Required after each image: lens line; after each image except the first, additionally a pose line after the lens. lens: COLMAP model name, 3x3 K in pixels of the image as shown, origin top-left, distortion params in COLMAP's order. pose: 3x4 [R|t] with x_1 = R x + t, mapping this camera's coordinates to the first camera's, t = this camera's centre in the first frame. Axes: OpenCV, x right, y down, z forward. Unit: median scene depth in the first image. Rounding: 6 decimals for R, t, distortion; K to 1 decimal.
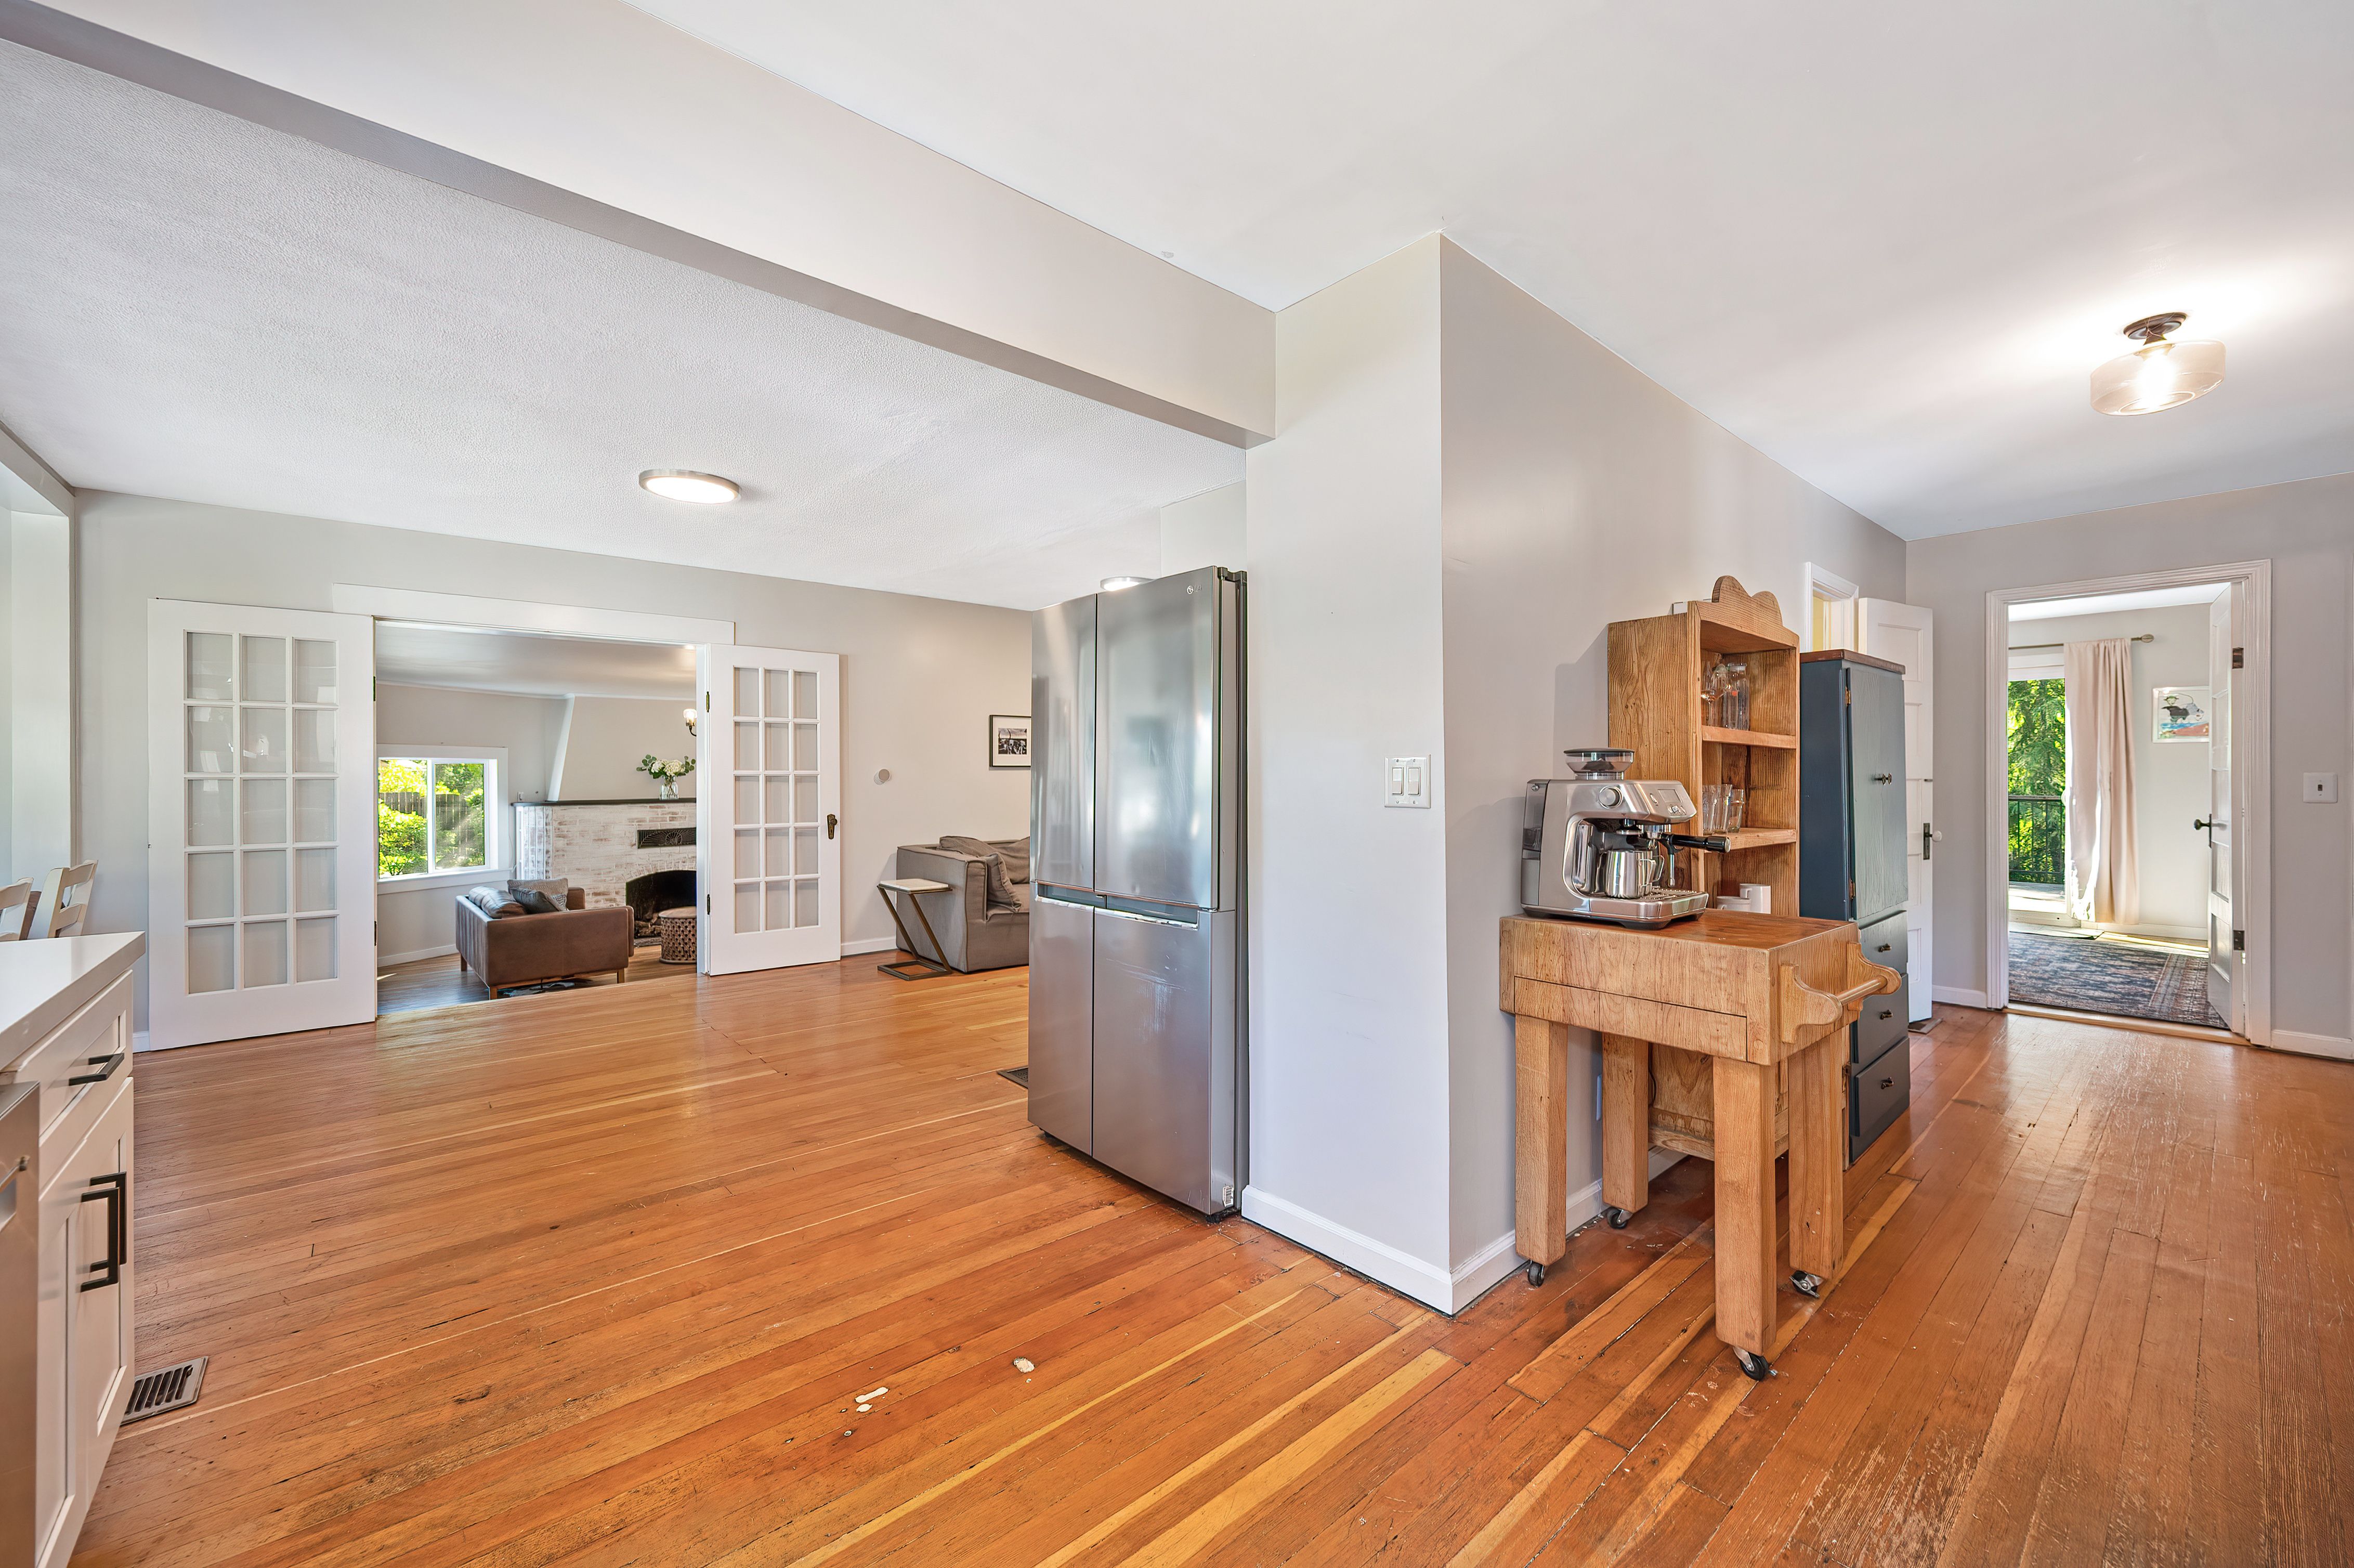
lens RADIAL K [[935.4, 0, 1183.4], [0, 935.4, 777.7], [0, 0, 1]] dist [0.001064, -0.000105]
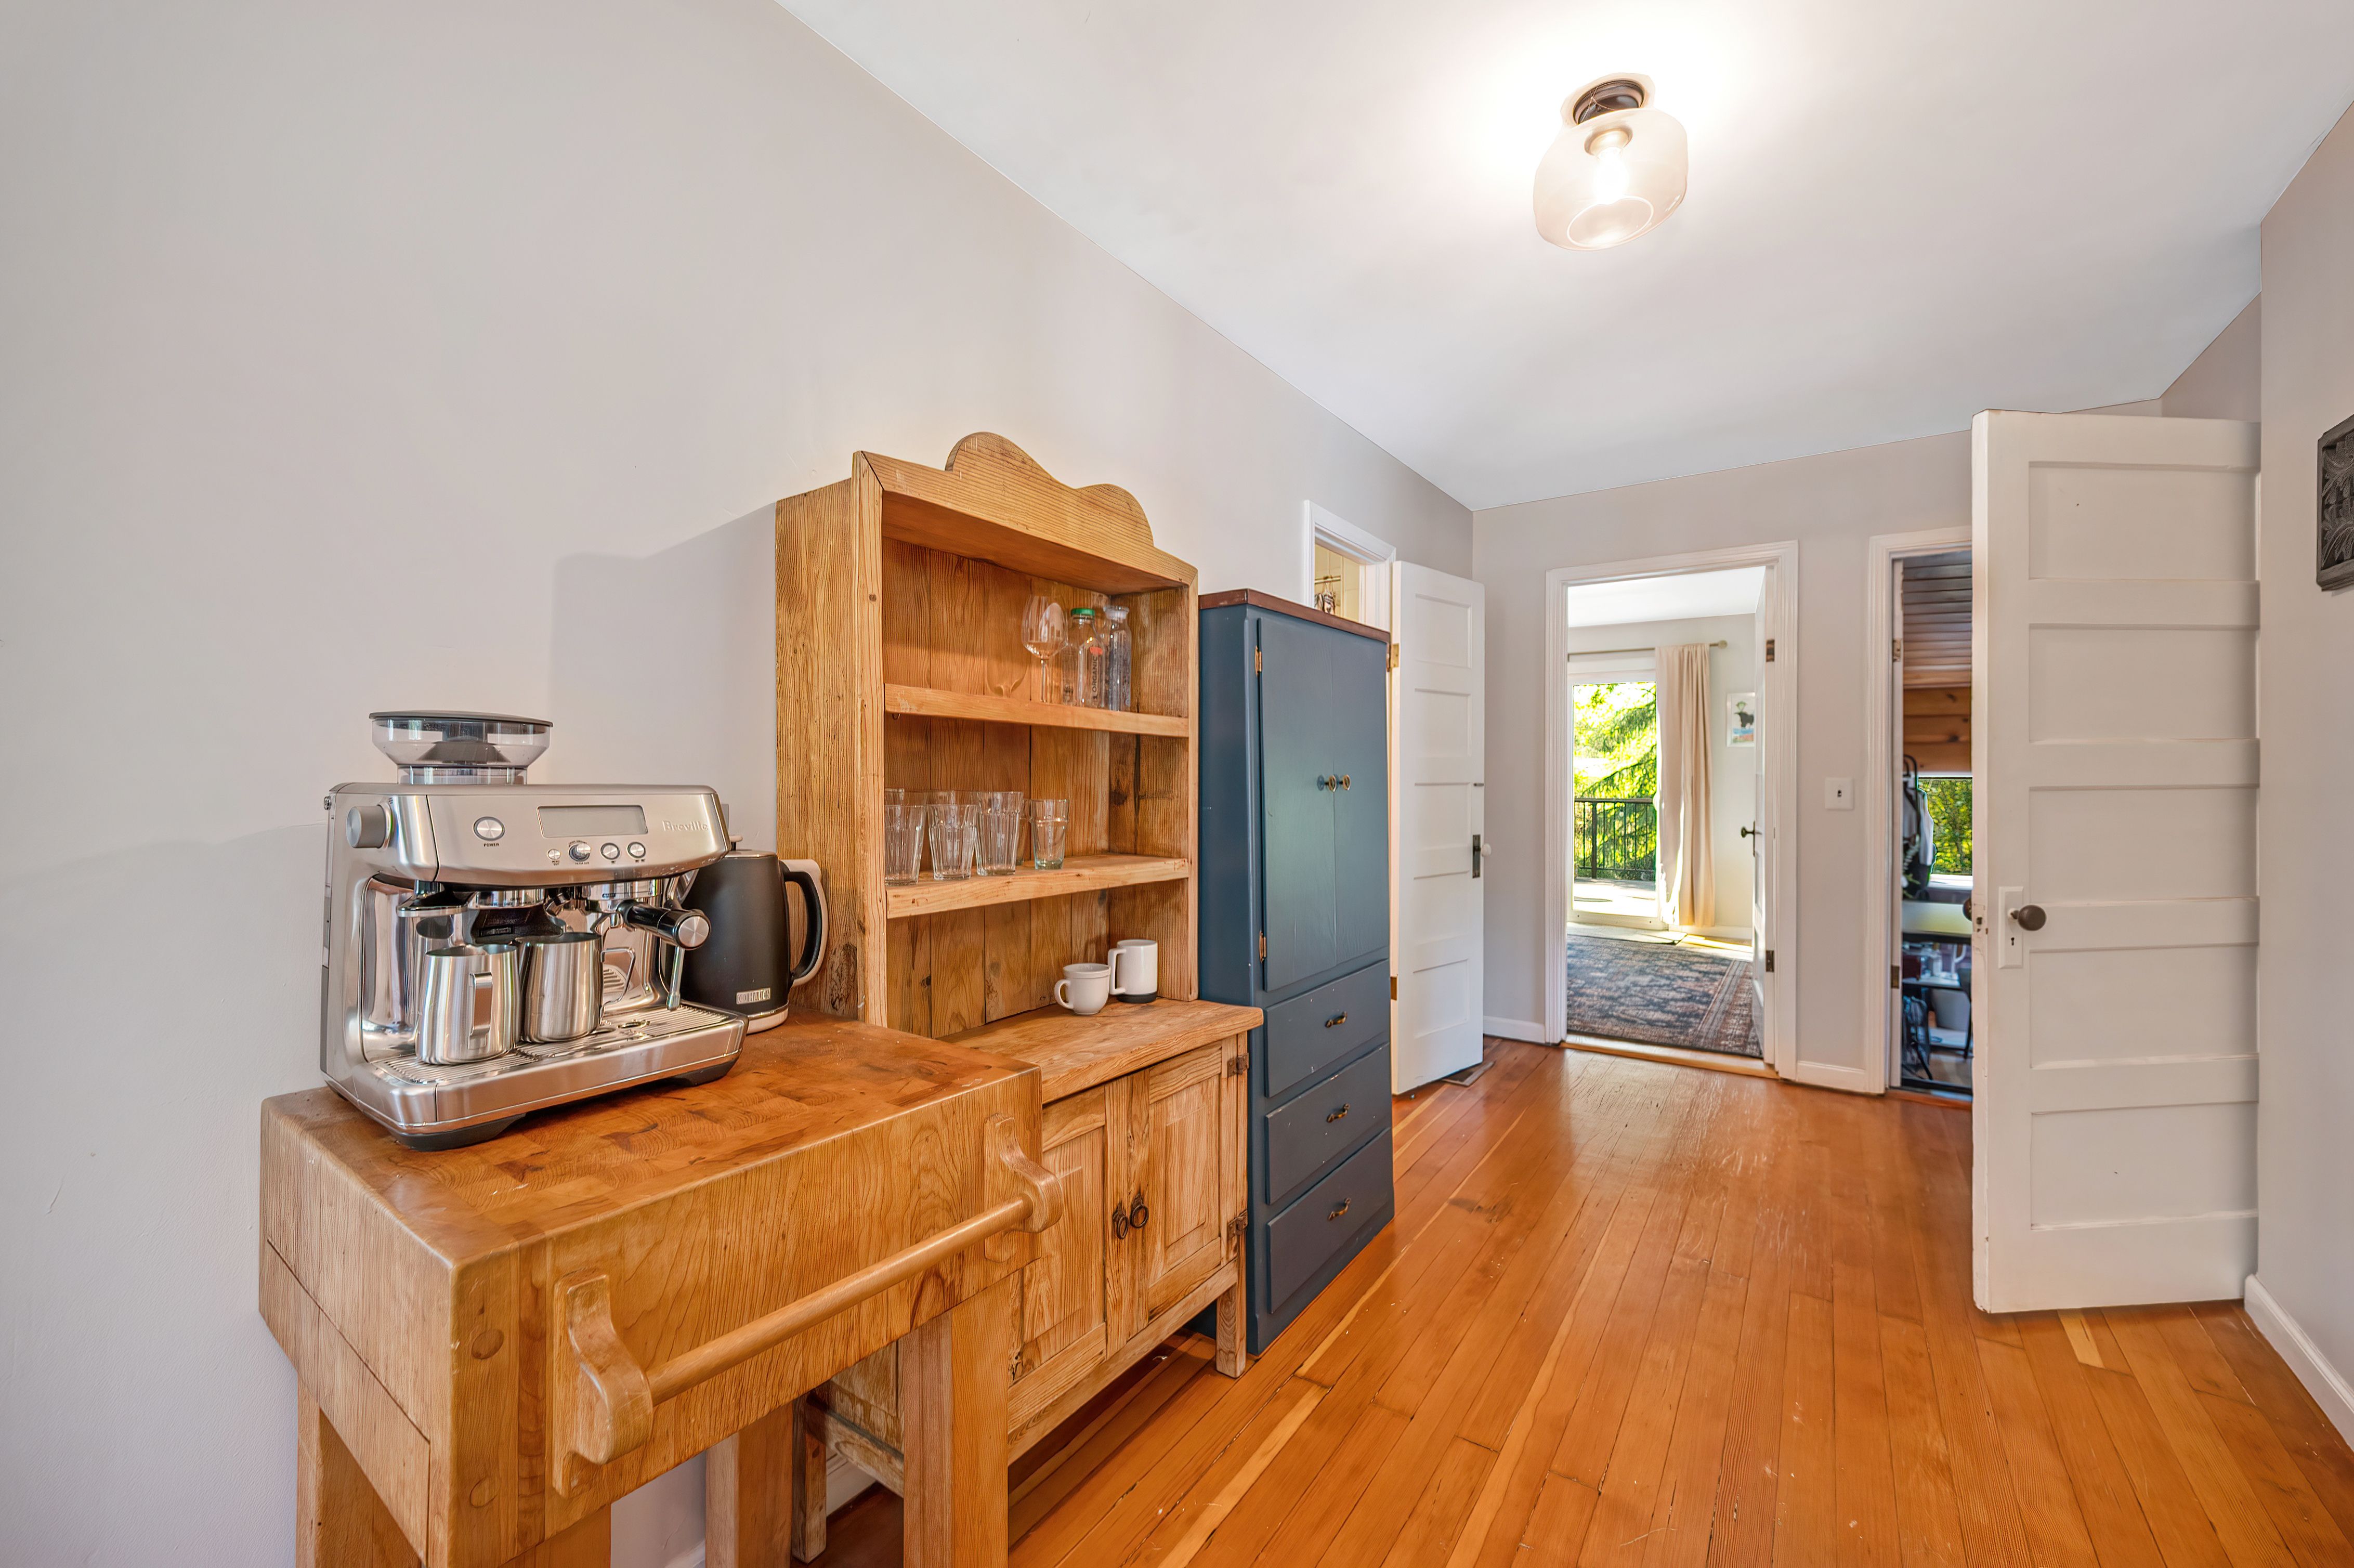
lens RADIAL K [[935.4, 0, 1182.7], [0, 935.4, 780.6], [0, 0, 1]] dist [0.001064, -0.000105]
pose [[0.970086, 0.003240, 0.242741, 0.485263], [-0.003570, 0.999993, 0.000919, -0.001066], [-0.242736, -0.001758, 0.970091, 0.354964]]
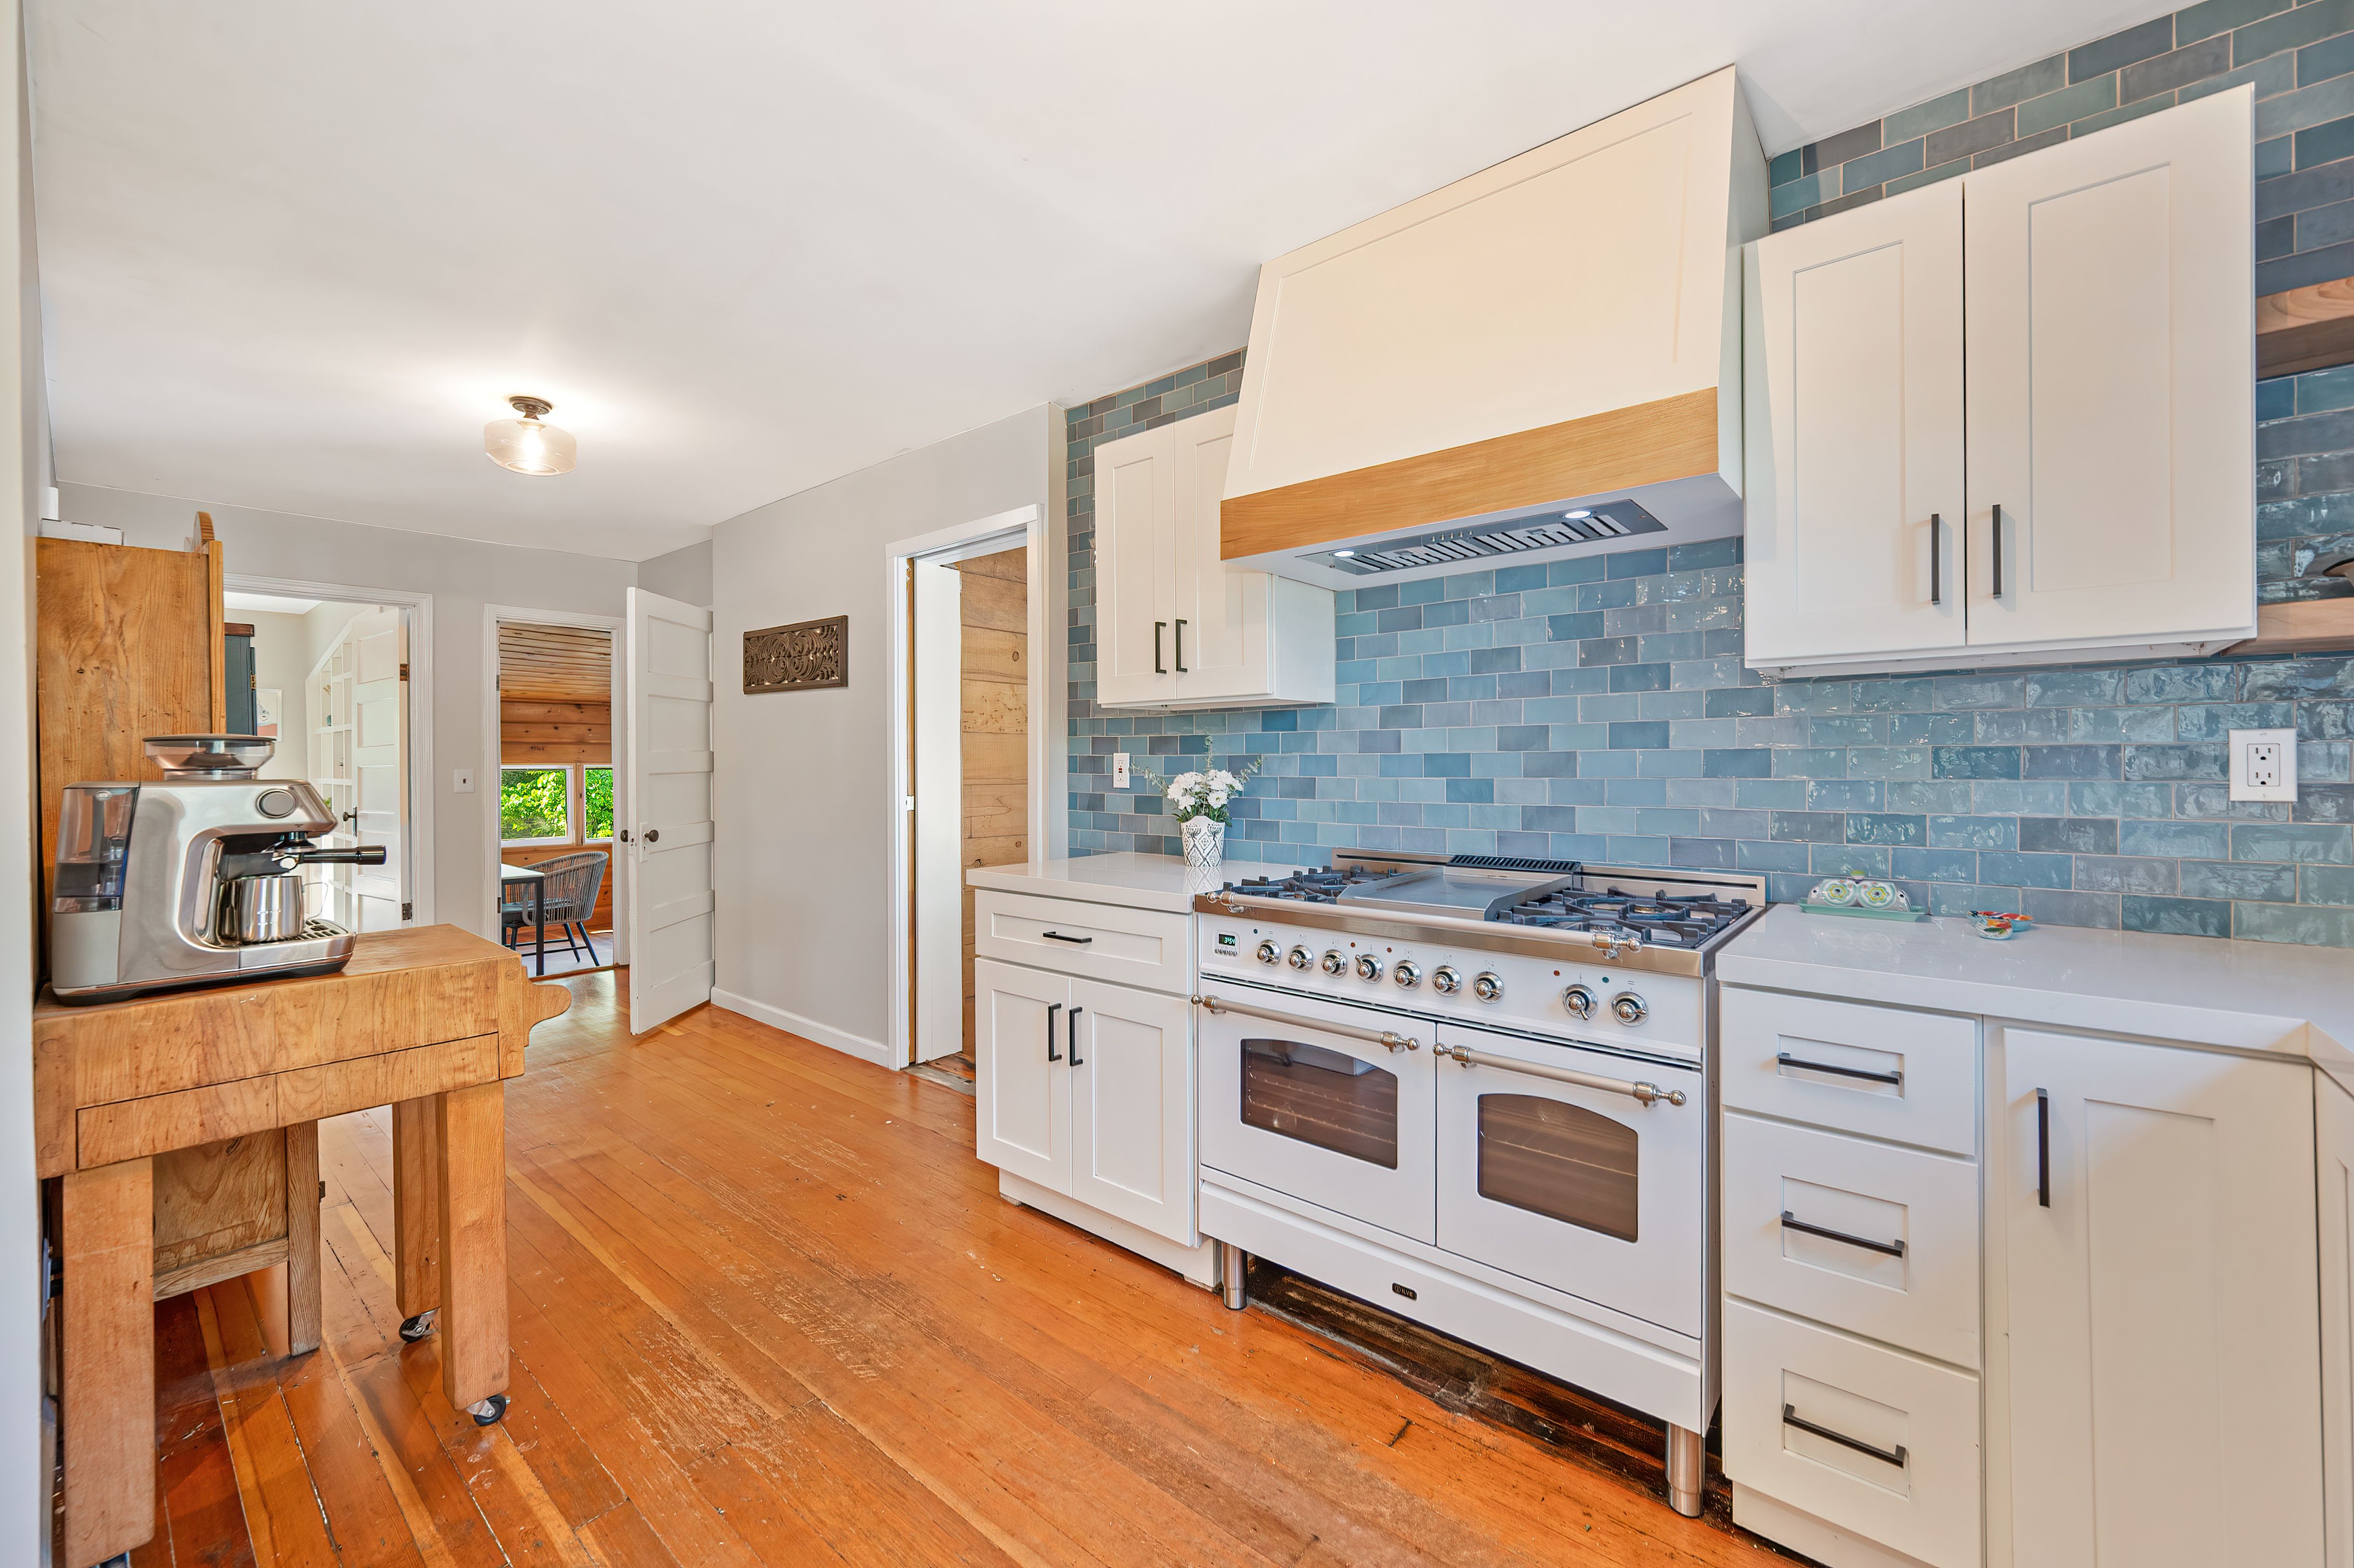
lens RADIAL K [[935.4, 0, 1184.8], [0, 935.4, 765.7], [0, 0, 1]] dist [0.001064, -0.000105]
pose [[-0.151744, 0.001486, 0.988419, -0.256856], [0.009839, 0.999952, 0.000007, -0.000978], [-0.988371, 0.009727, -0.151751, 0.285557]]
